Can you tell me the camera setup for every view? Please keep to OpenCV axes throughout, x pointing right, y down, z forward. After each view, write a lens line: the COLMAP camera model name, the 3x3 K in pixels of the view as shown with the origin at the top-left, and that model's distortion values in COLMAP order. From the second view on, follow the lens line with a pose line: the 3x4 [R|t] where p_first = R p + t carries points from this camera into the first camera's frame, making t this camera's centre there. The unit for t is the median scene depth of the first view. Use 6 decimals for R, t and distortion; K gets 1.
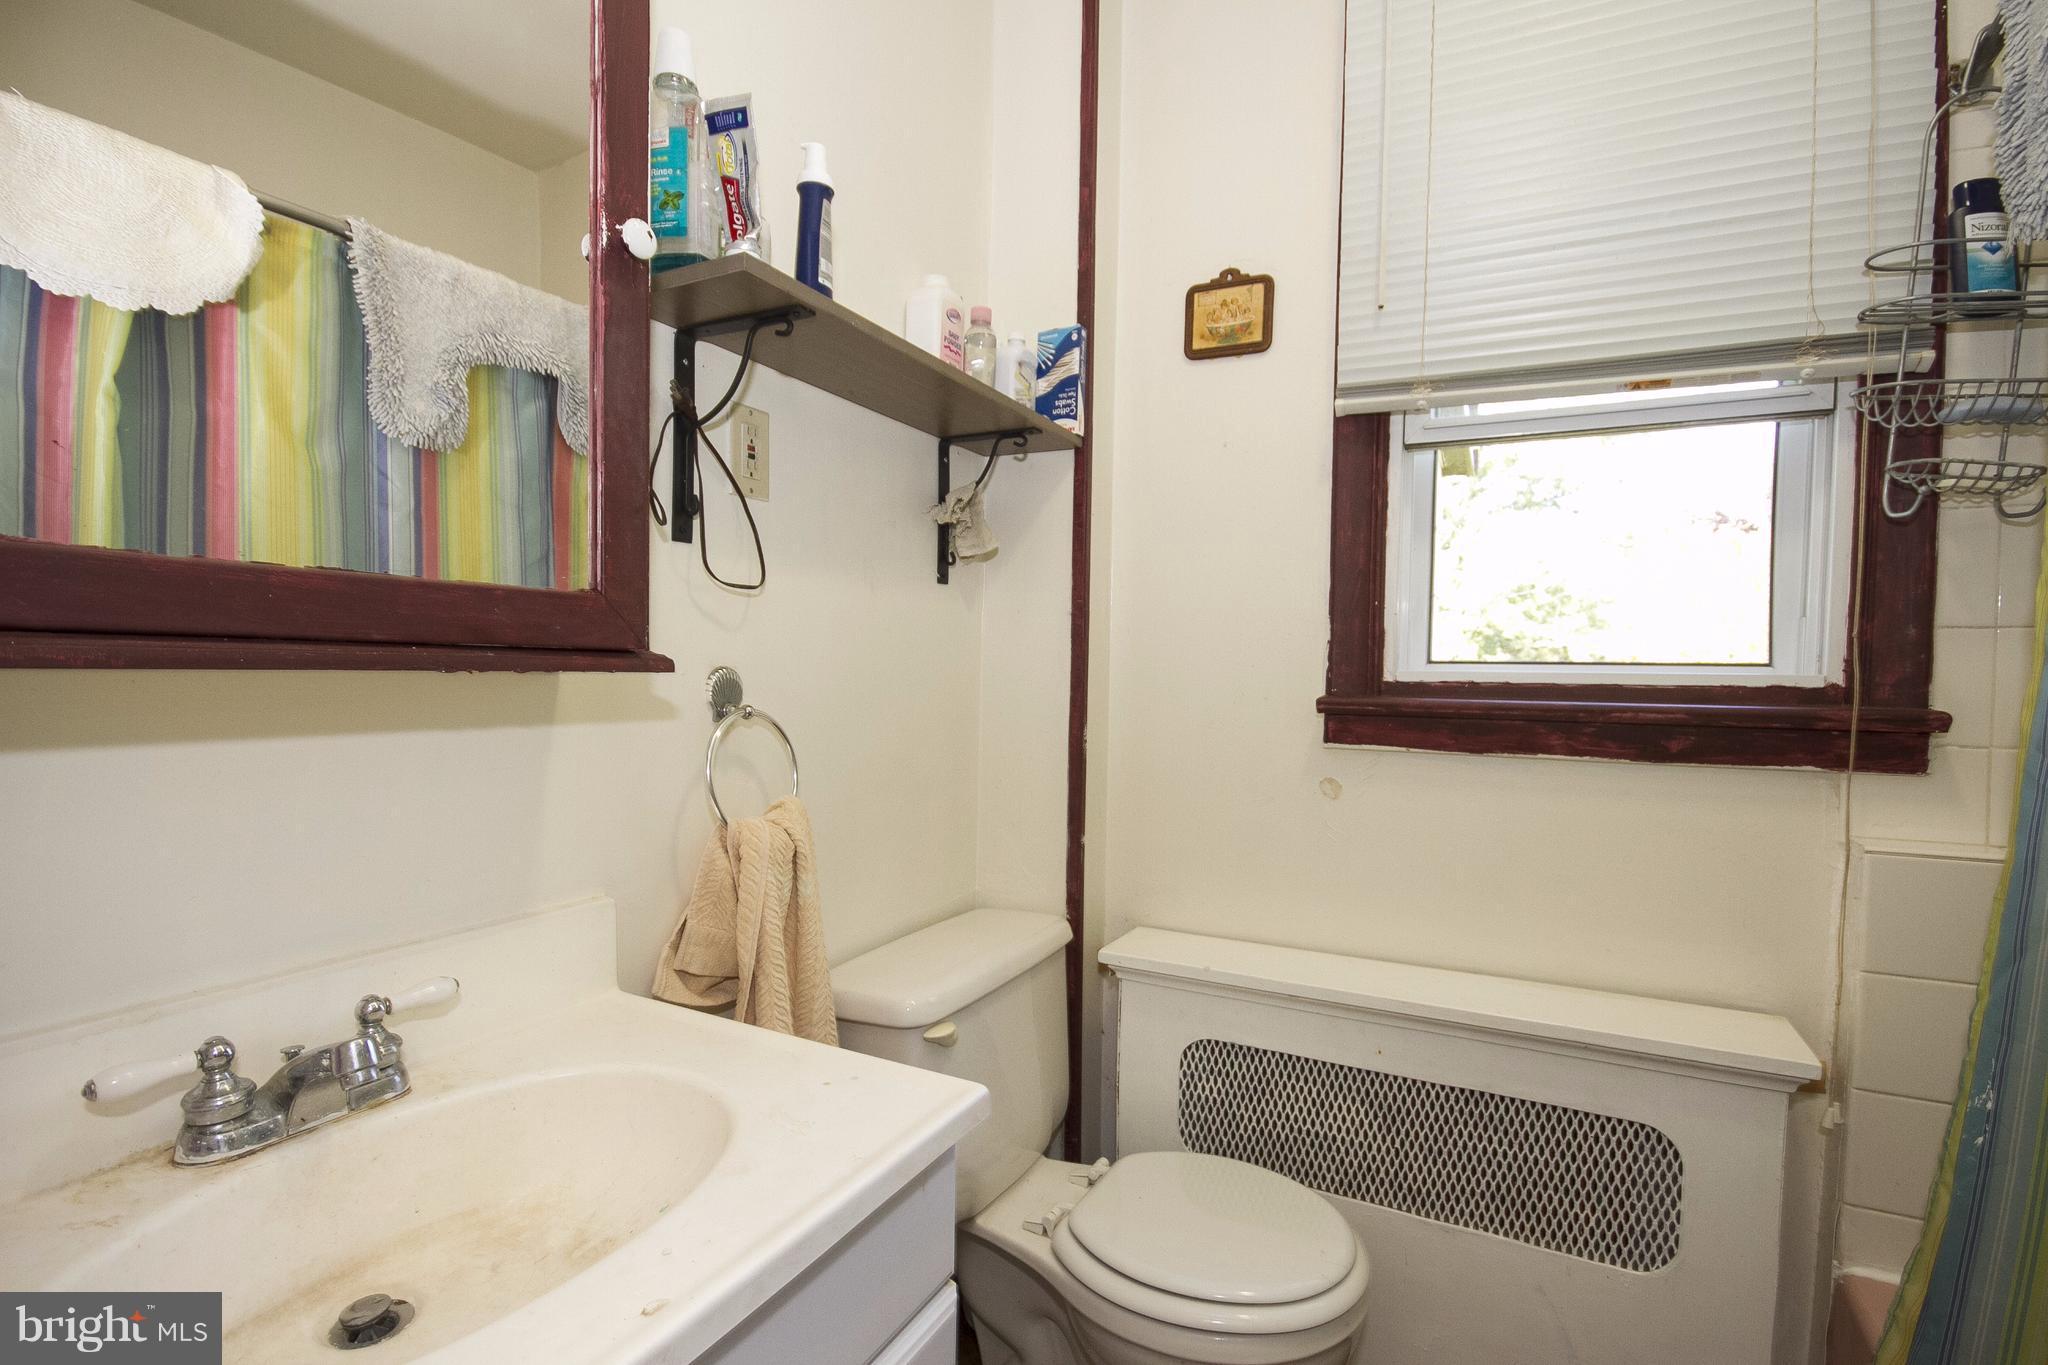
lens RADIAL K [[954.1, 0, 1031.7], [0, 954.1, 698.5], [0, 0, 1]] dist [-0.015763, 0.000761]
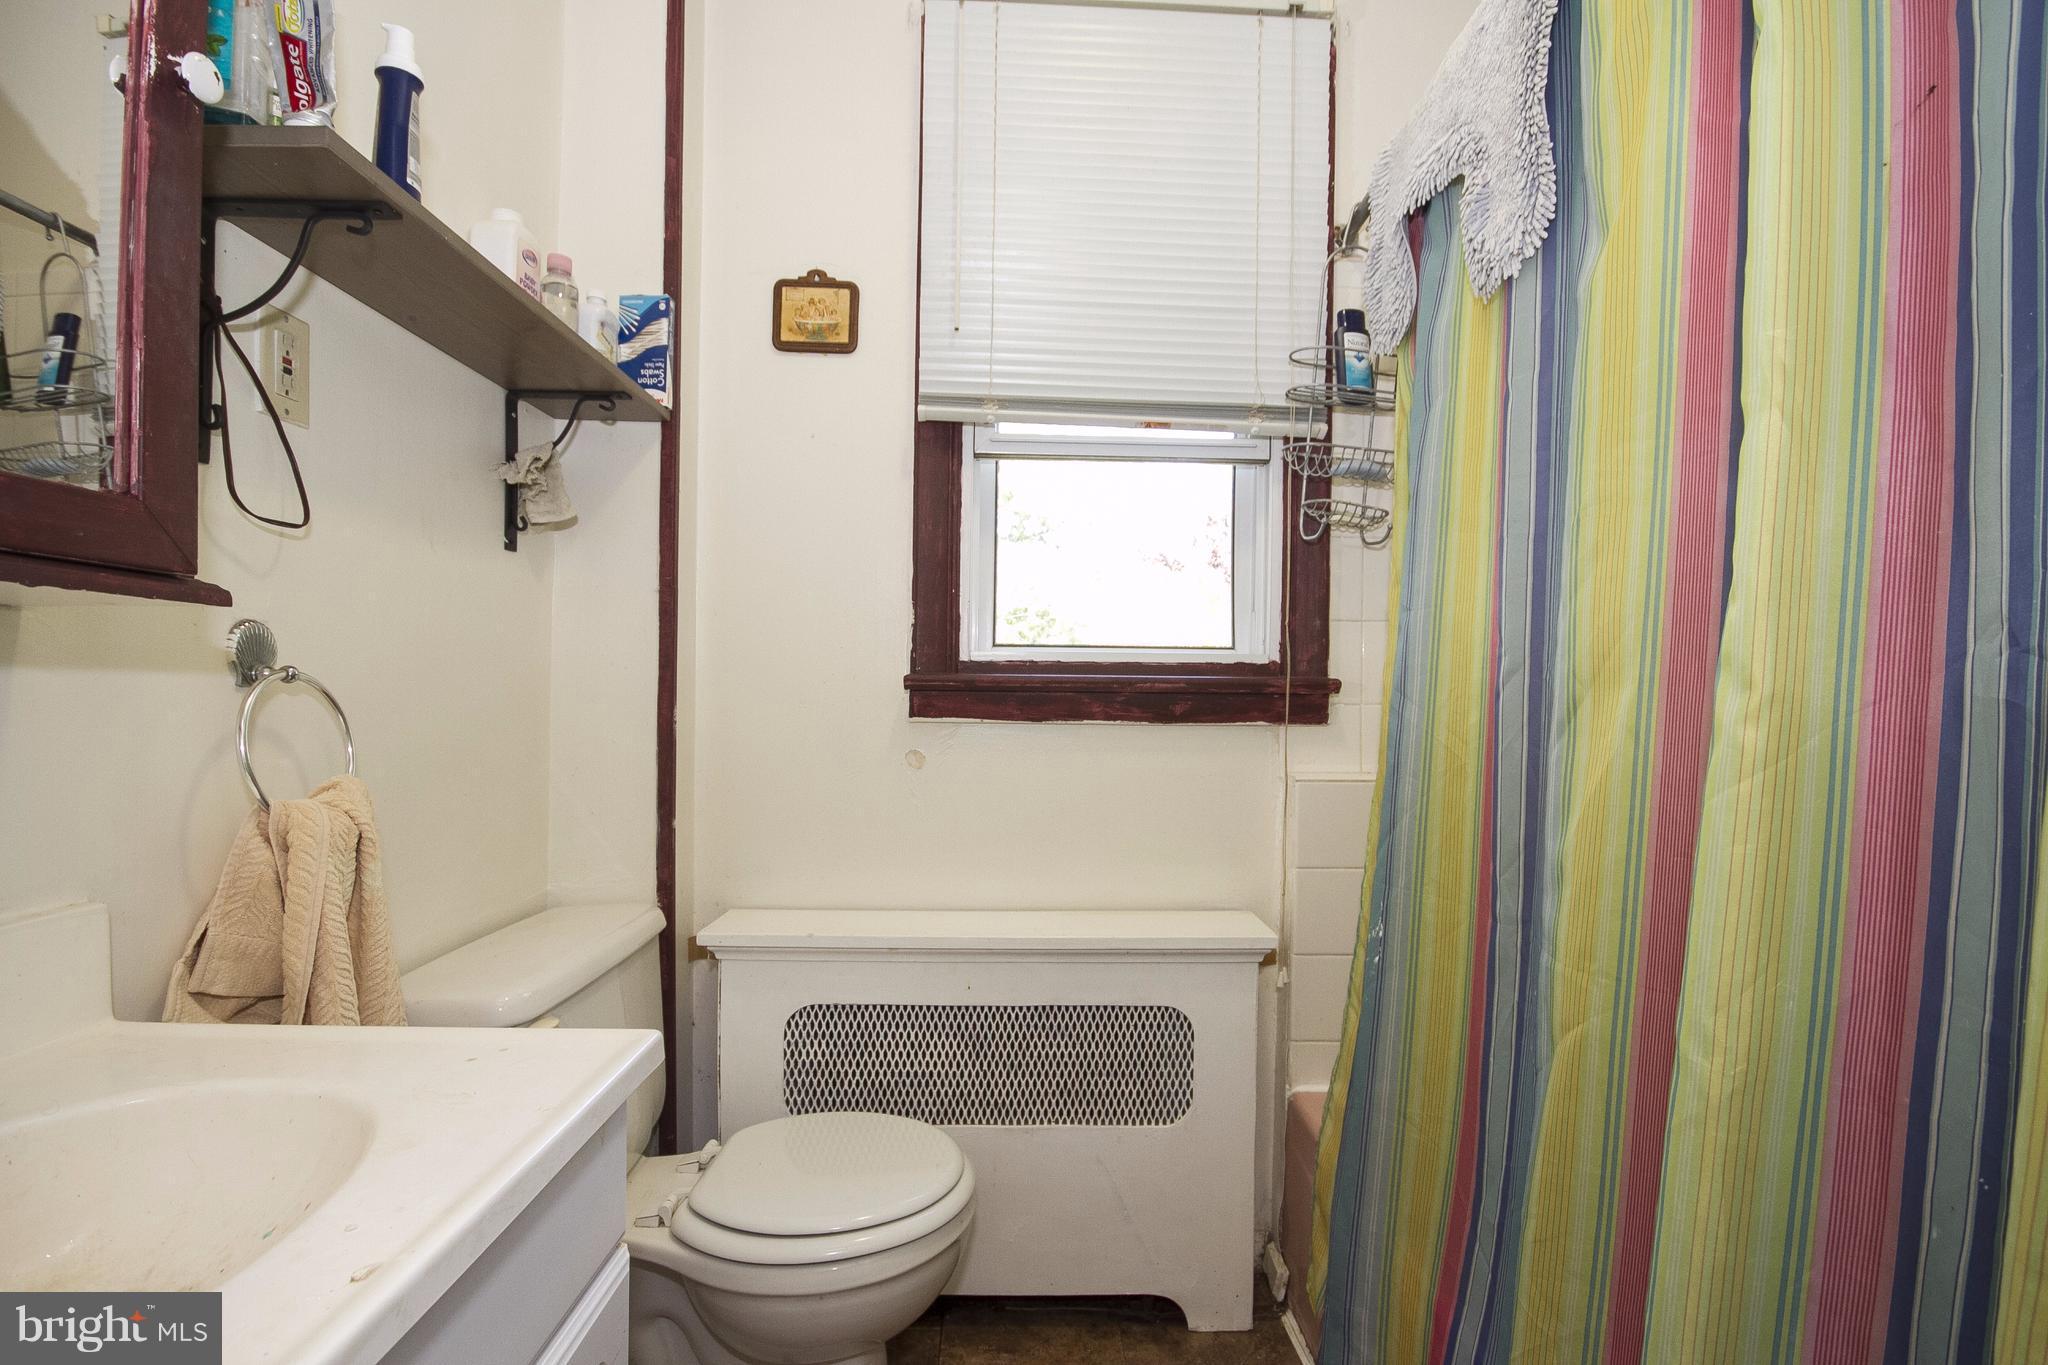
lens RADIAL K [[959.1, 0, 1033.0], [0, 959.1, 708.4], [0, 0, 1]] dist [0.000474, -0.012018]
pose [[0.874736, -0.011306, 0.484469, -0.126968], [0.019370, 0.999745, -0.011642, 0.062859], [-0.484213, 0.019568, 0.874731, -0.043243]]
